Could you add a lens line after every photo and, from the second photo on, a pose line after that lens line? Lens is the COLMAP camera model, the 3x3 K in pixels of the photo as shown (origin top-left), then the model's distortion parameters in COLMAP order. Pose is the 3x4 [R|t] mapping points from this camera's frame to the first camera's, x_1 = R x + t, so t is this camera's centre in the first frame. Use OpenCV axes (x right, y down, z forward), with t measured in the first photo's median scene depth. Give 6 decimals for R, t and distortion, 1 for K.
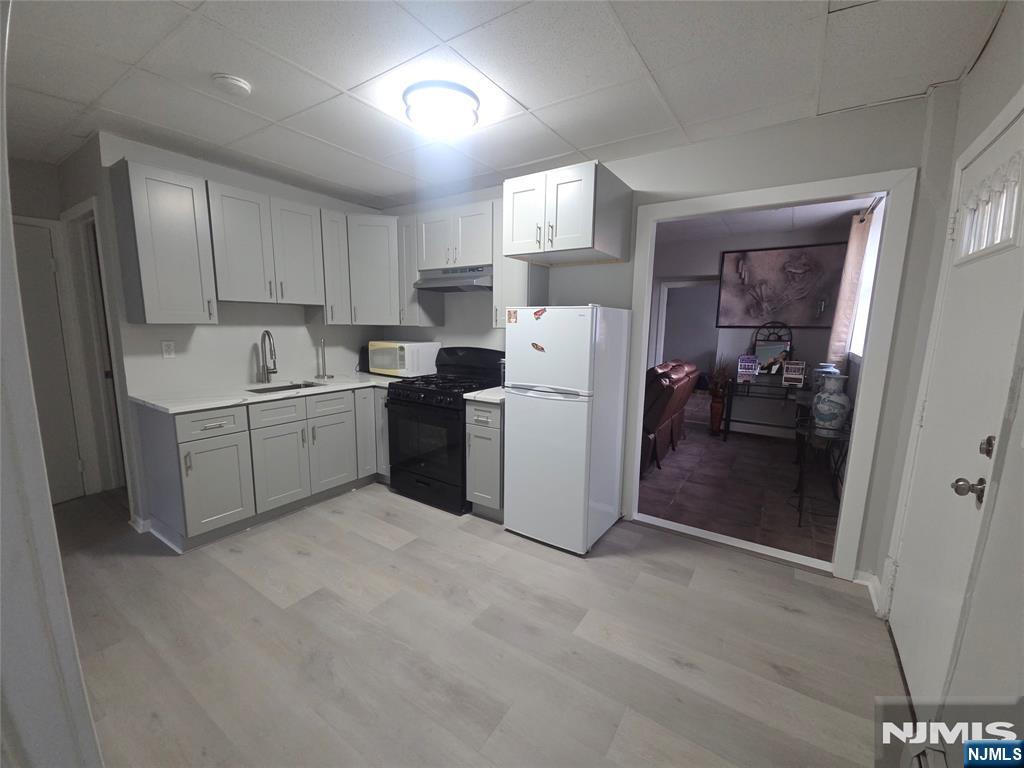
lens RADIAL K [[417.7, 0, 515.8], [0, 417.7, 385.9], [0, 0, 1]] dist [0.002150, -0.000025]
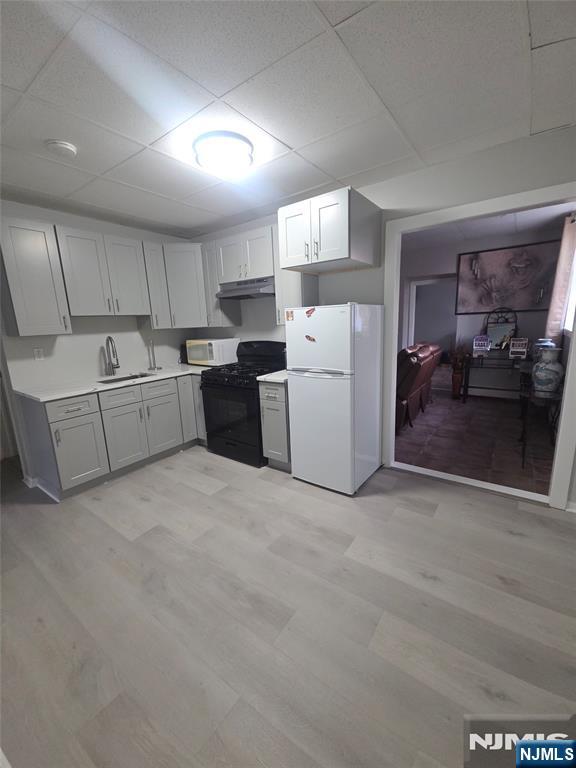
lens RADIAL K [[313.3, 0, 289.2], [0, 313.3, 382.0], [0, 0, 1]] dist [0.002150, -0.000025]
pose [[0.997619, -0.045559, -0.051777, 0.028218], [0.047913, 0.997830, 0.045169, -0.004608], [0.049607, -0.047542, 0.997637, 0.019434]]
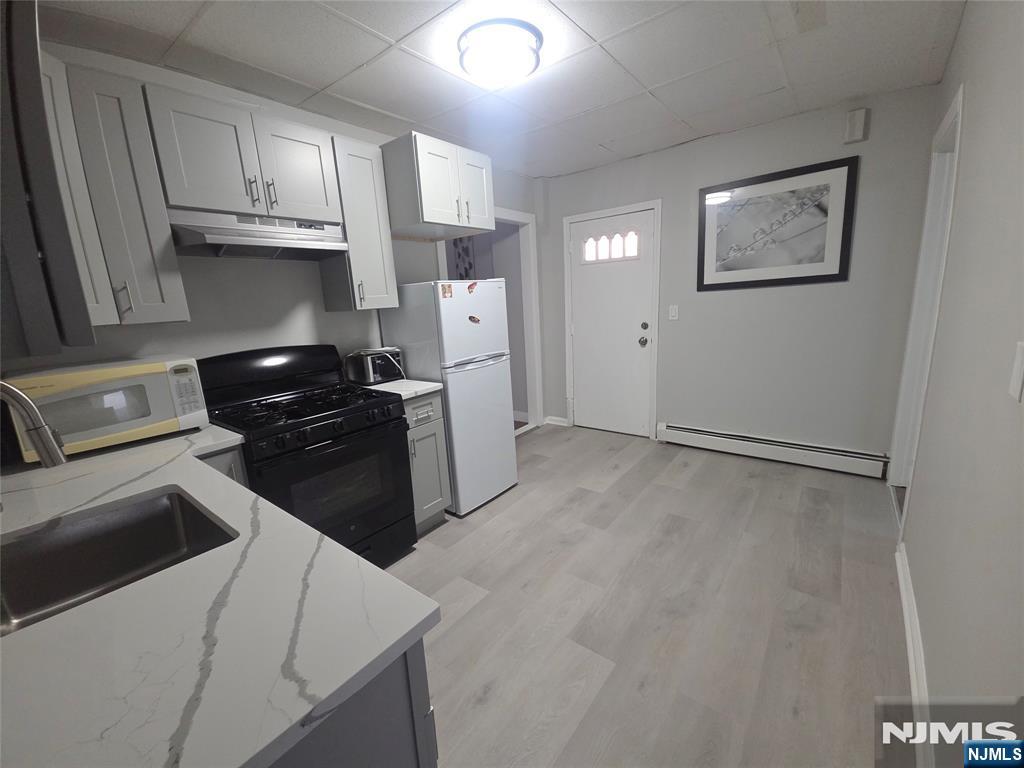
lens RADIAL K [[418.4, 0, 512.0], [0, 418.4, 384.0], [0, 0, 1]] dist [0.021438, 0.000031]
pose [[0.081109, -0.223587, 0.971303, -0.878691], [0.208048, 0.956846, 0.202885, -0.116611], [-0.974750, 0.185622, 0.124125, 0.717682]]
